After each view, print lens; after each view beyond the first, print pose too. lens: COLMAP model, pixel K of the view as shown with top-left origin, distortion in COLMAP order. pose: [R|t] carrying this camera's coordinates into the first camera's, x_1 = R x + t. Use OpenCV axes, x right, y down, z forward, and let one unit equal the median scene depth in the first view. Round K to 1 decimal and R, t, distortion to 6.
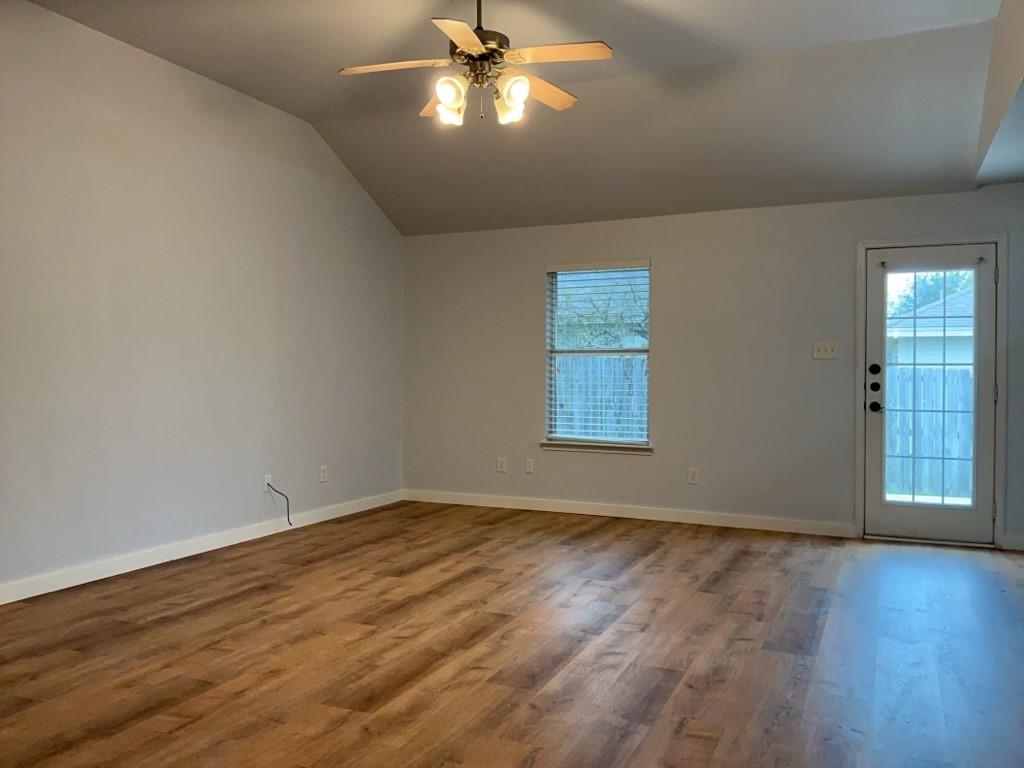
lens RADIAL K [[803.3, 0, 512.0], [0, 803.3, 384.0], [0, 0, 1]] dist [0.122285, -0.220939]
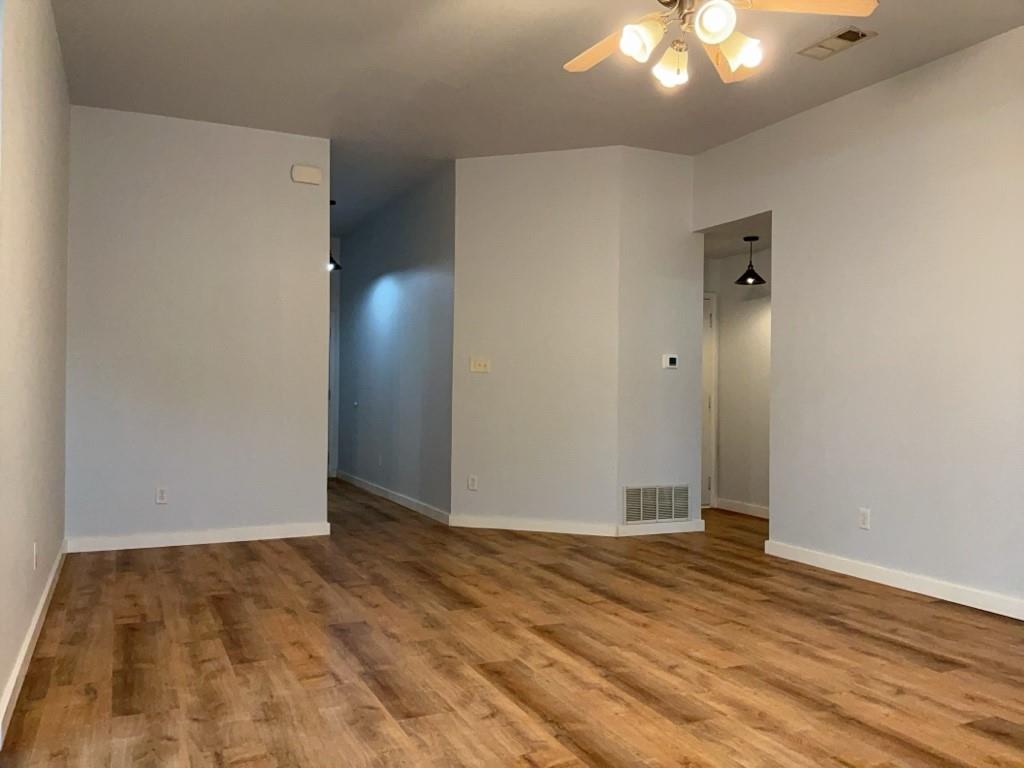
lens RADIAL K [[803.3, 0, 512.0], [0, 803.3, 384.0], [0, 0, 1]] dist [0.122285, -0.220939]
pose [[-0.645006, -0.014542, -0.764039, 0.738823], [-0.022375, 0.999750, -0.000140, -0.015627], [0.763850, 0.017005, -0.645170, 1.505152]]
